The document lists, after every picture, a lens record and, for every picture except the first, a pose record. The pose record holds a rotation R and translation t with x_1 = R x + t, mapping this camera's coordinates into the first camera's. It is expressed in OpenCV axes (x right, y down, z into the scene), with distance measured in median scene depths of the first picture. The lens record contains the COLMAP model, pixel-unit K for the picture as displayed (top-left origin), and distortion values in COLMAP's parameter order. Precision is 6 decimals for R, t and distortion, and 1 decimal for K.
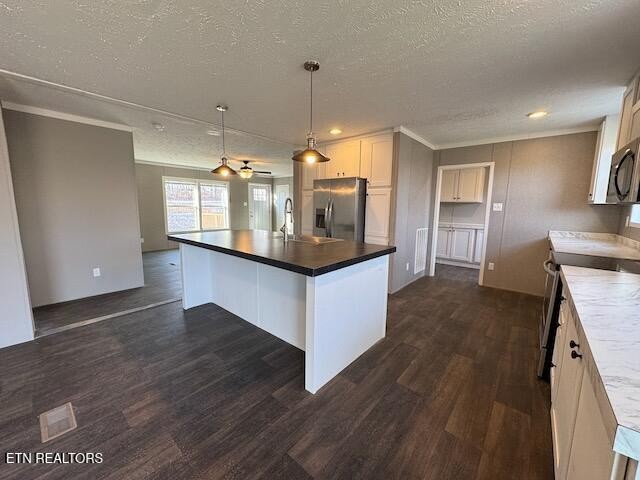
lens RADIAL K [[255.0, 0, 319.8], [0, 255.0, 239.1], [0, 0, 1]] dist [-0.002551, -0.000124]
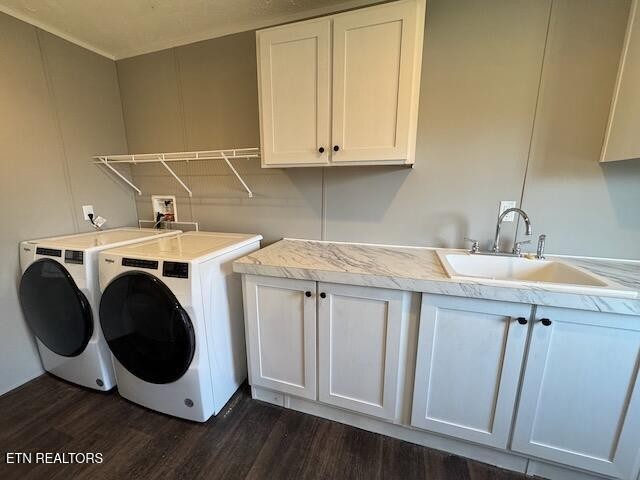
lens RADIAL K [[255.0, 0, 319.8], [0, 255.0, 239.1], [0, 0, 1]] dist [-0.002551, -0.000124]
pose [[0.920721, -0.092394, 0.379124, 0.445019], [0.064715, 0.994265, 0.085143, -0.099398], [-0.384817, -0.053858, 0.921420, 0.802553]]
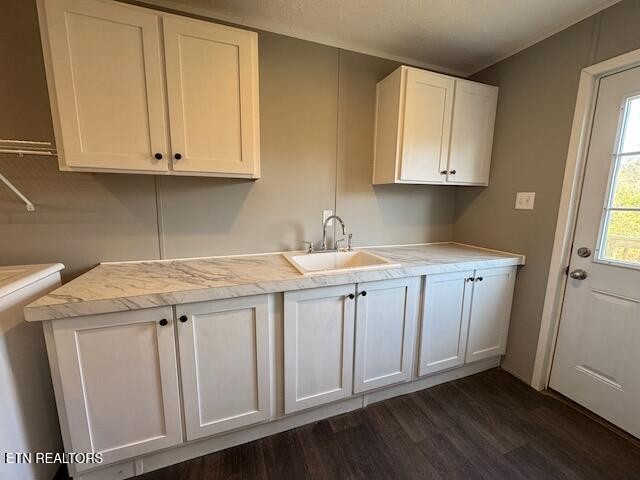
lens RADIAL K [[255.0, 0, 319.8], [0, 255.0, 239.1], [0, 0, 1]] dist [-0.002551, -0.000124]
pose [[0.487670, -0.144754, 0.860944, 0.418224], [0.107354, 0.988617, 0.105411, -0.102456], [-0.866402, 0.041020, 0.497659, 0.810036]]
